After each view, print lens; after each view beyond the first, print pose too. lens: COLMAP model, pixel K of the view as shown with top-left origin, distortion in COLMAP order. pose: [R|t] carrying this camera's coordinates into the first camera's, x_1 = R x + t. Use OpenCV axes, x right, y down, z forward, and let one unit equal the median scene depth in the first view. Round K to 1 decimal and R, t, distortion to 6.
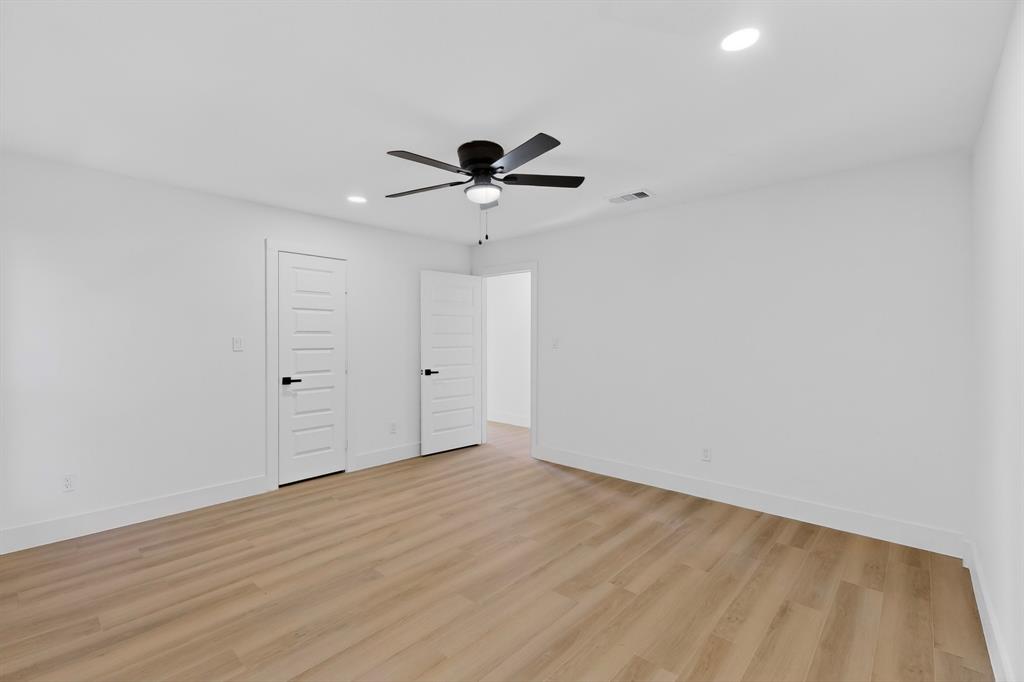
lens RADIAL K [[445.0, 0, 512.0], [0, 445.0, 341.0], [0, 0, 1]] dist [-0.001940, -0.000074]
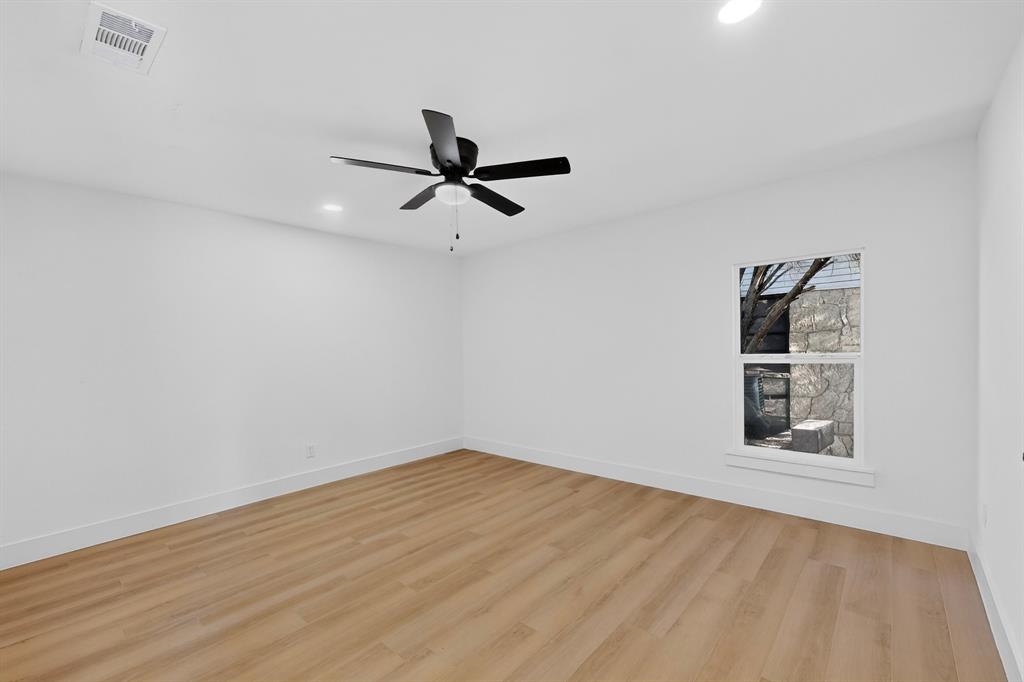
lens RADIAL K [[445.0, 0, 512.0], [0, 445.0, 341.0], [0, 0, 1]] dist [-0.001940, -0.000074]
pose [[-0.998821, 0.023746, -0.042341, -0.151624], [0.024024, 0.999693, -0.006075, -0.008126], [0.042184, -0.007085, -0.999085, 2.130594]]
